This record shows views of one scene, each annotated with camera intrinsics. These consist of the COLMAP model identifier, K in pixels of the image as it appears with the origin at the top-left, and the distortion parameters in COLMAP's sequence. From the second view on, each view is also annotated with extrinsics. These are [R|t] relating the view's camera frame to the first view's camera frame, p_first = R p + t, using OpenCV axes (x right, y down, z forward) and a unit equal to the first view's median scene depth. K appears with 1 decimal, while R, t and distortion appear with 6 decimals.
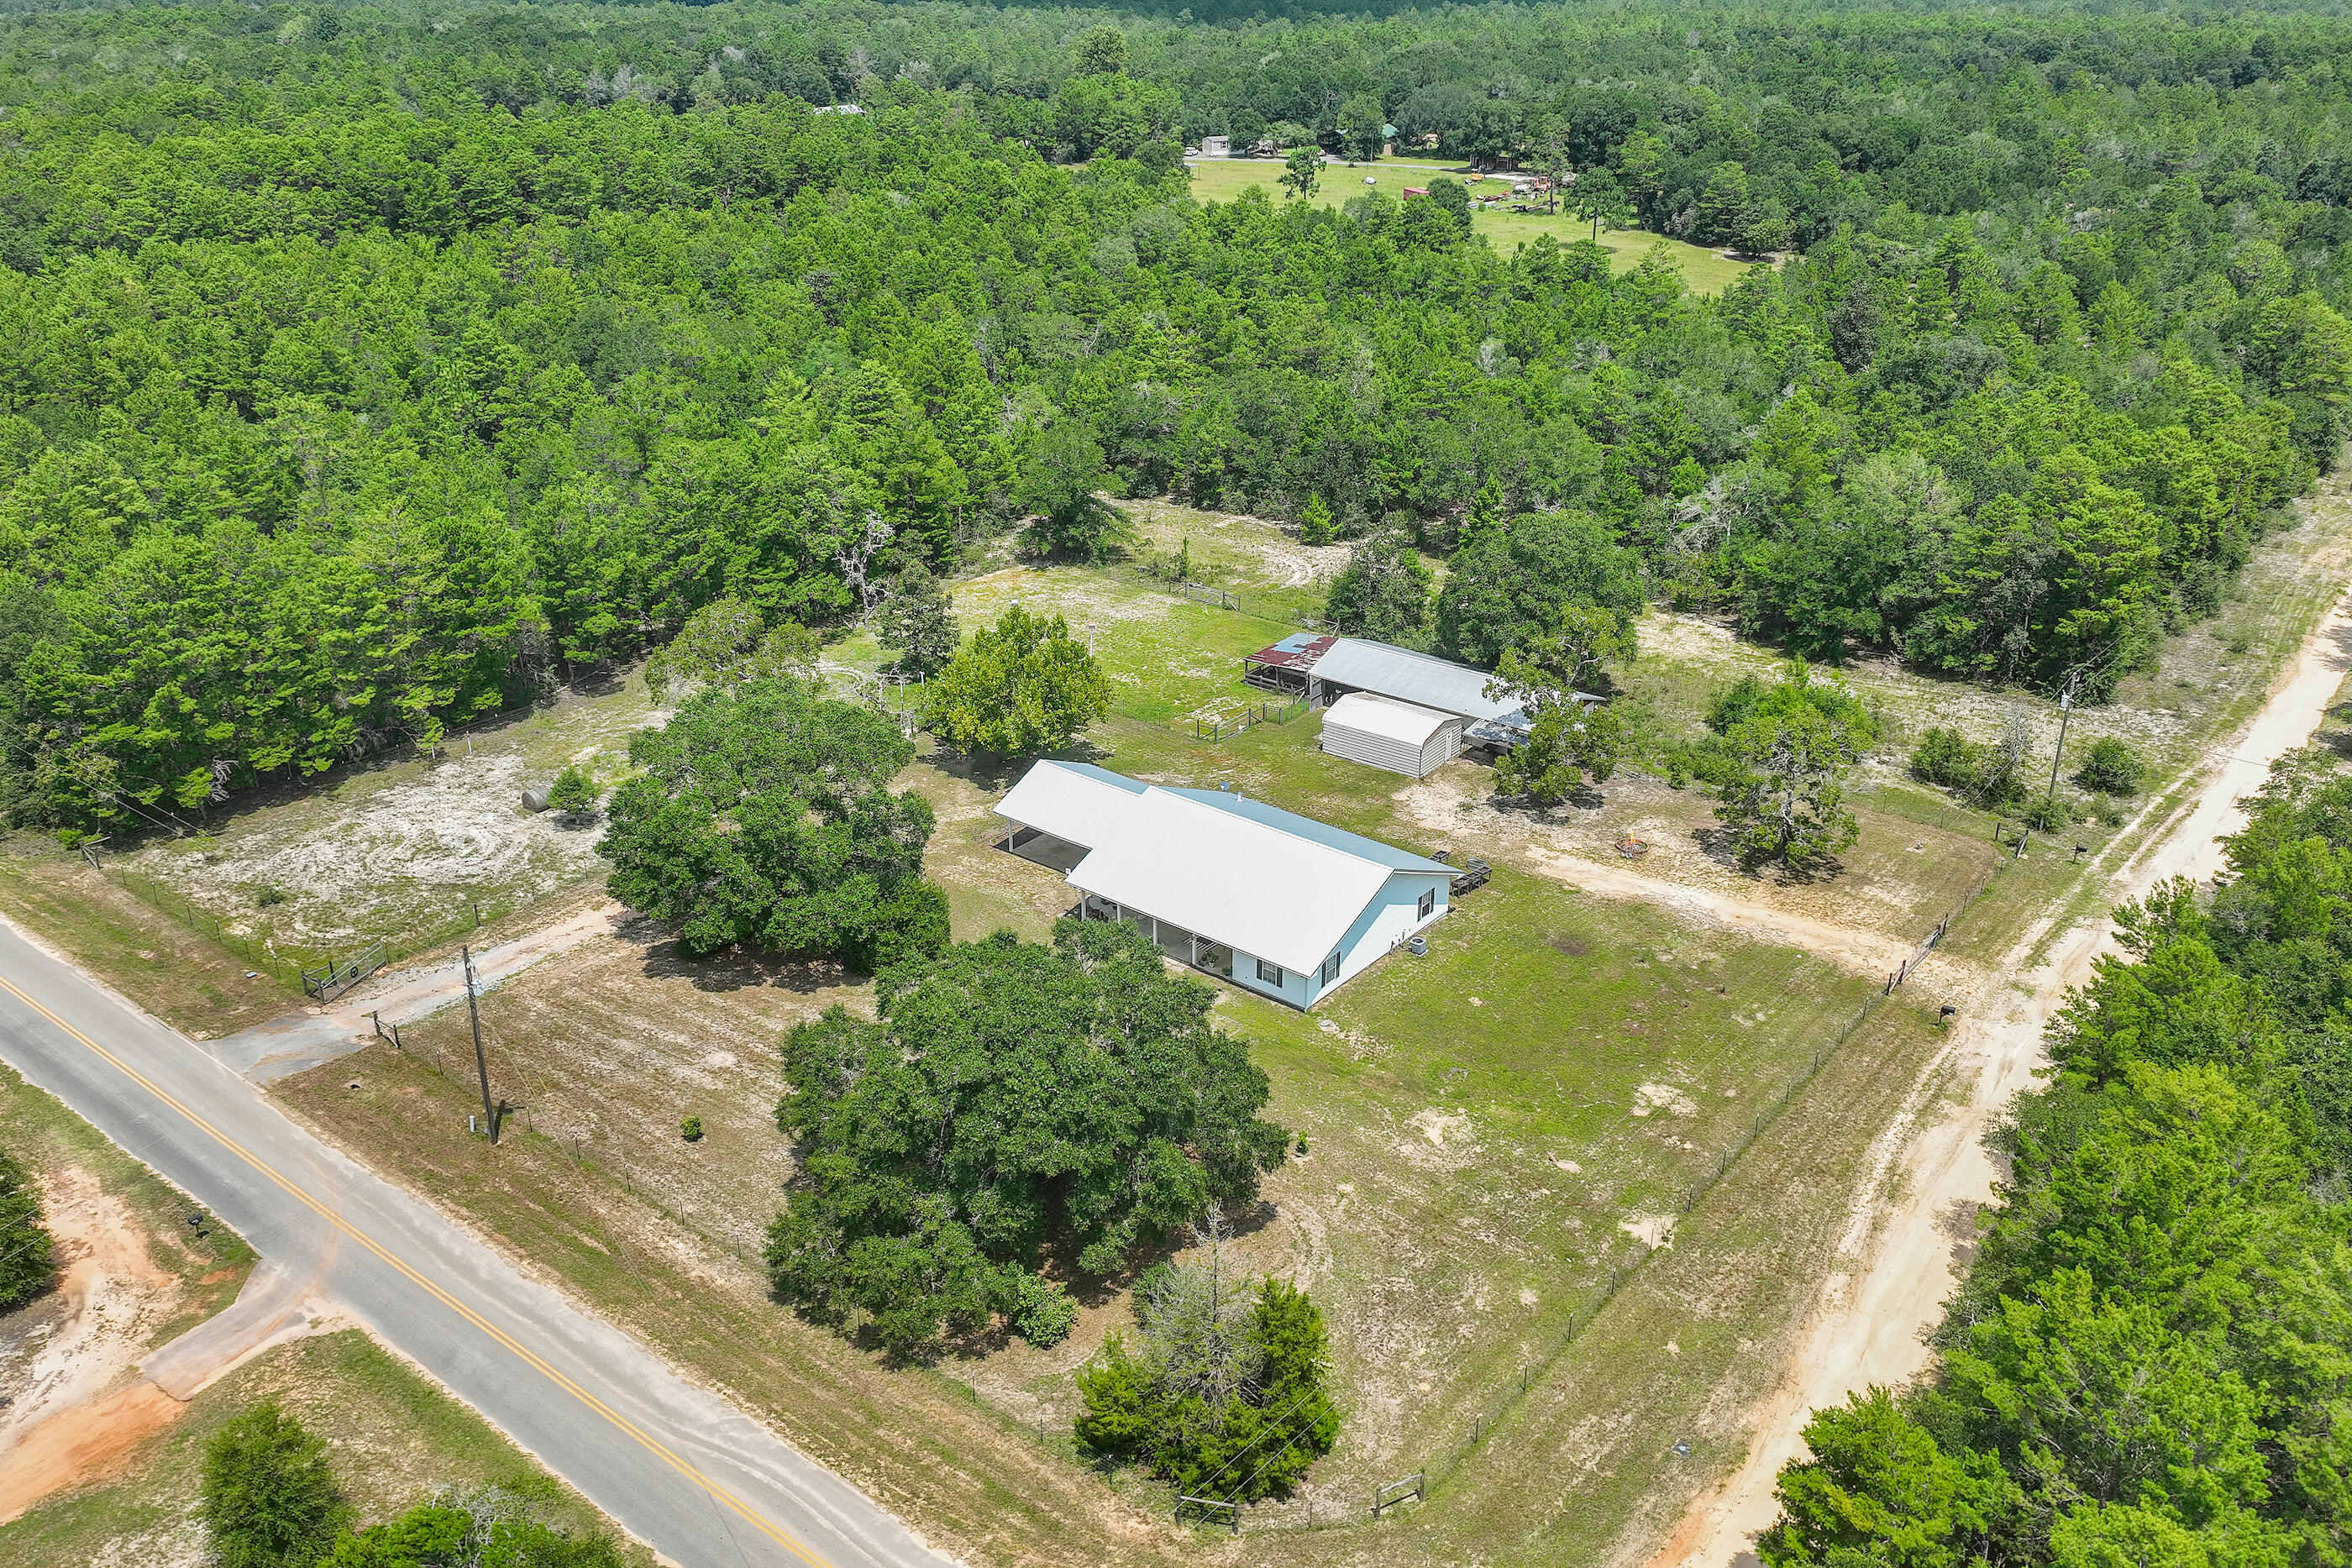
lens RADIAL K [[1939.6, 0, 1172.6], [0, 1939.6, 783.2], [0, 0, 1]] dist [0.008545, 0.005777]
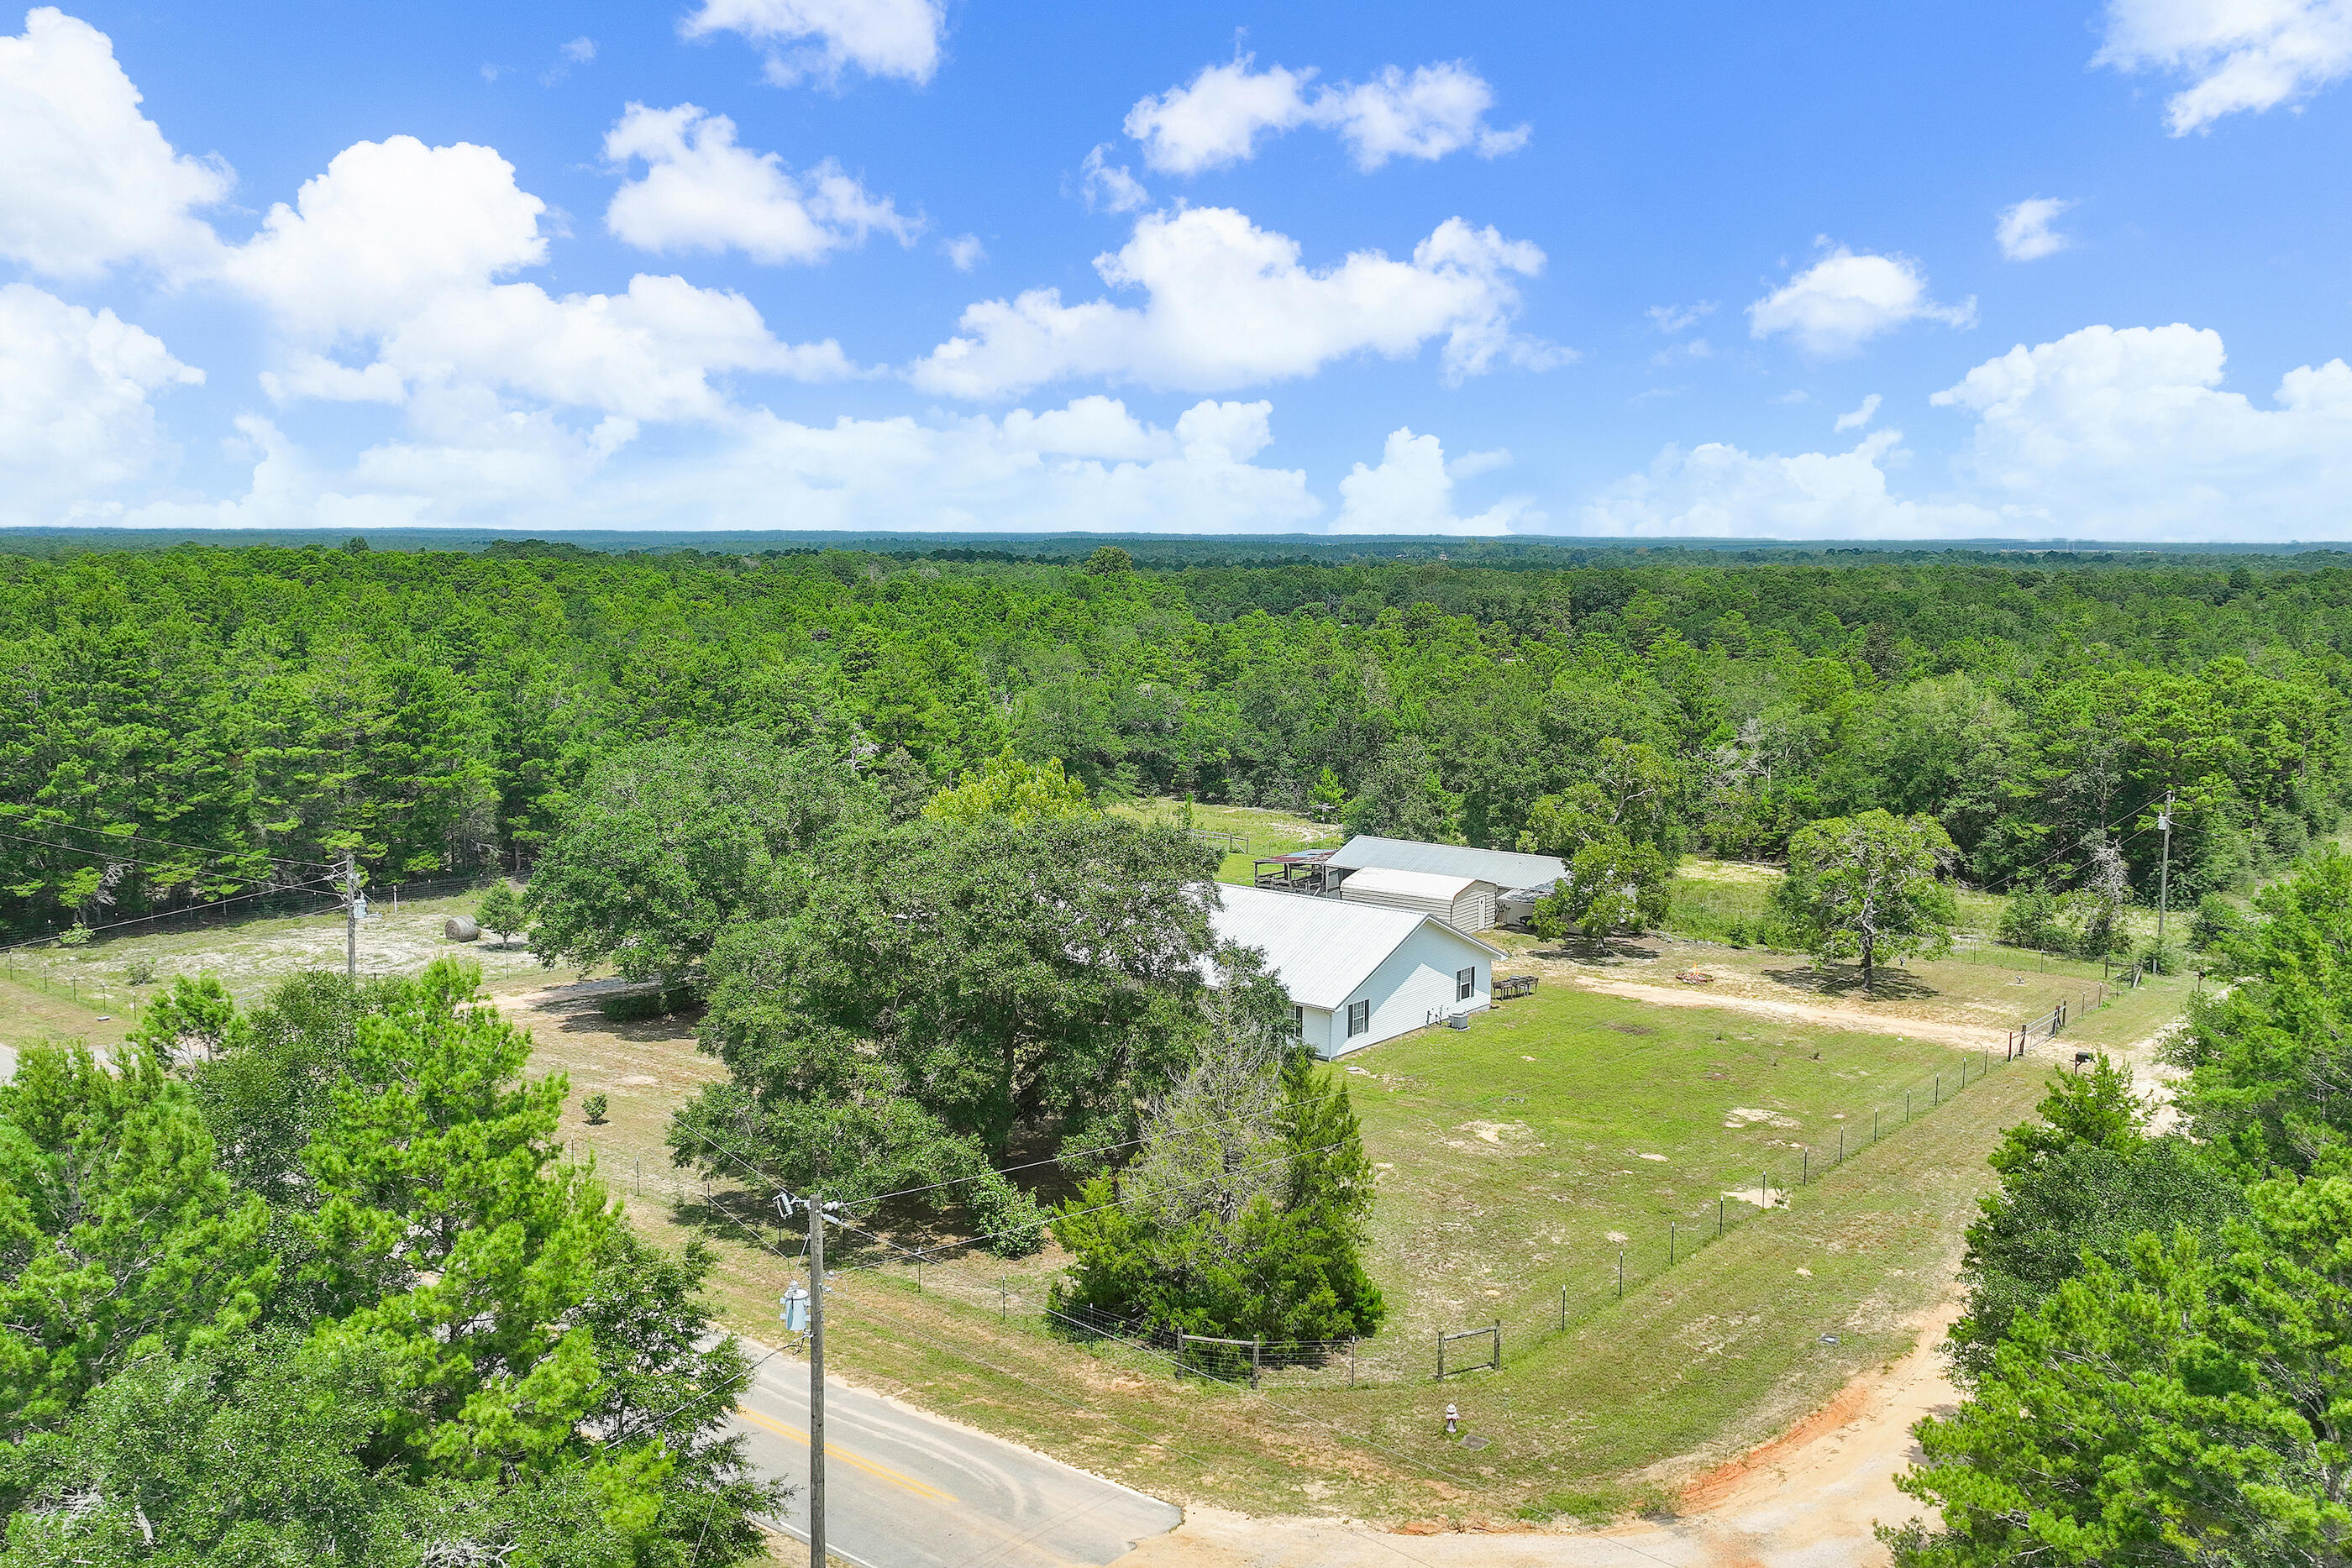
lens RADIAL K [[2007.3, 0, 1170.8], [0, 2007.3, 785.6], [0, 0, 1]] dist [0.010318, -0.005575]
pose [[0.999969, 0.007492, -0.002486, -0.000106], [-0.007893, 0.953278, -0.301993, 0.251515], [0.000107, 0.302003, 0.953307, 0.113075]]
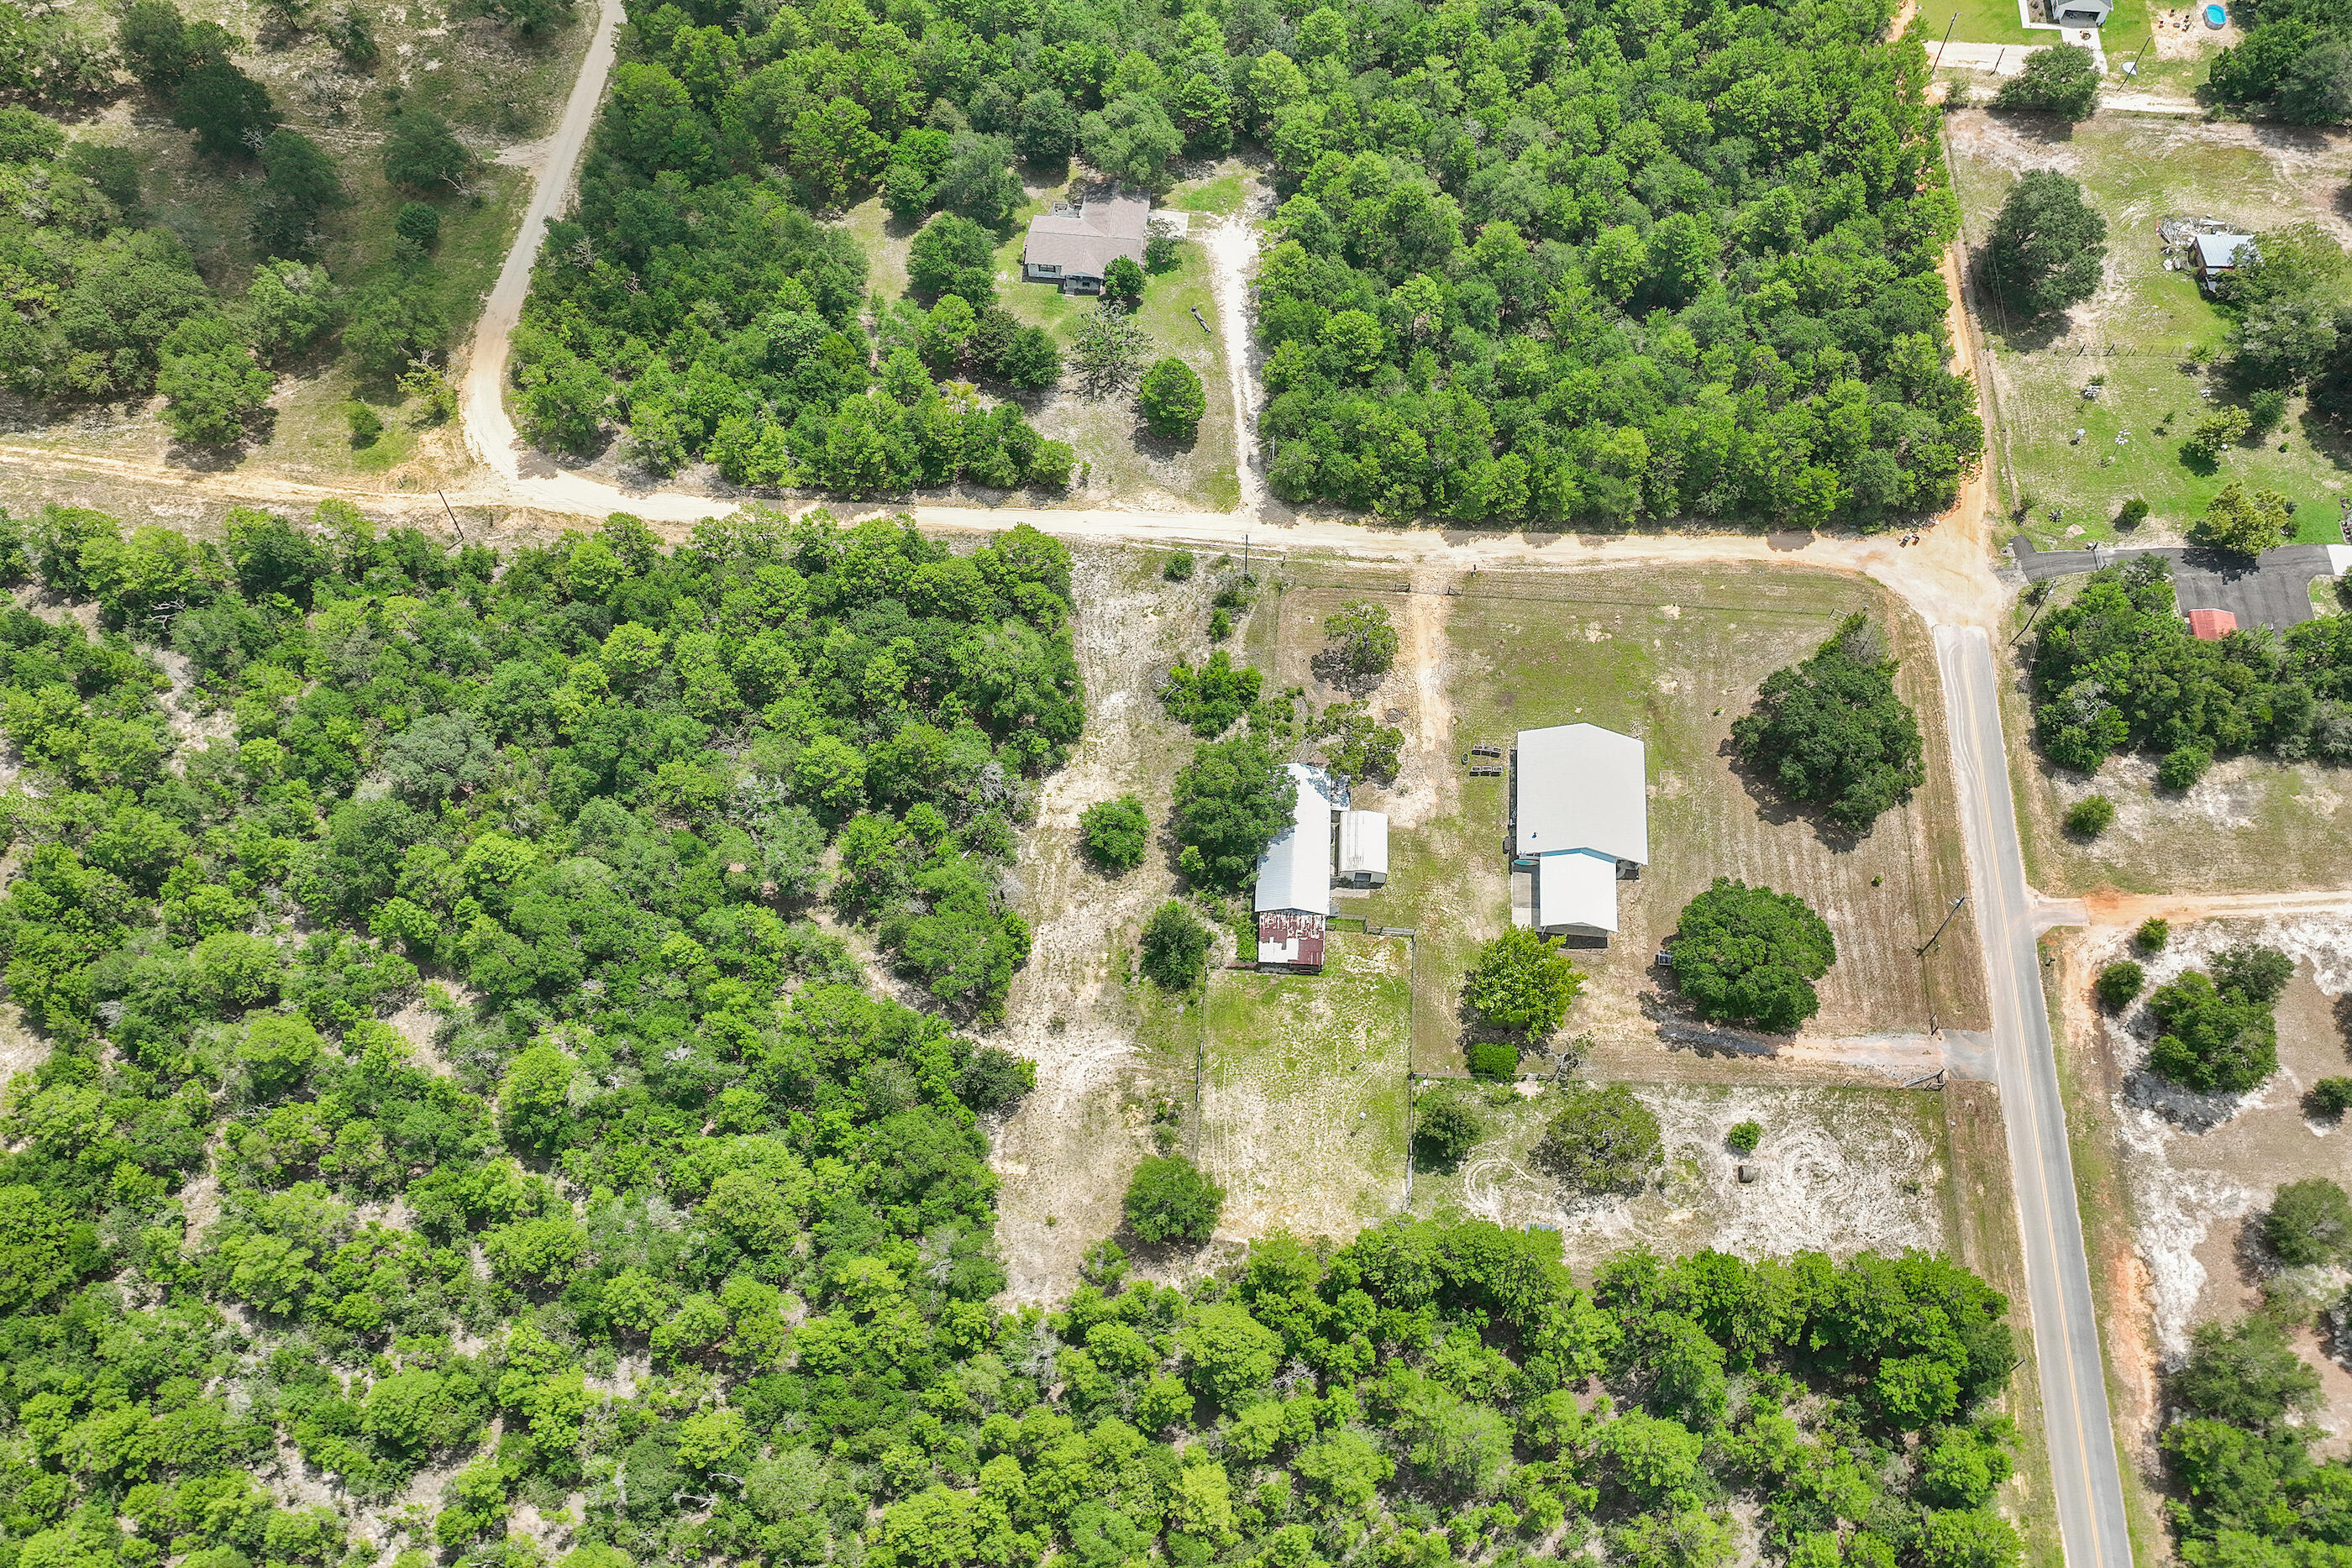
lens RADIAL K [[1956.8, 0, 1184.1], [0, 1956.8, 781.2], [0, 0, 1]] dist [0.006185, -0.009176]
pose [[-0.556086, -0.718879, 0.417112, -0.582973], [0.346875, 0.255324, 0.902490, -2.012126], [-0.755279, 0.646547, 0.107379, 1.078081]]
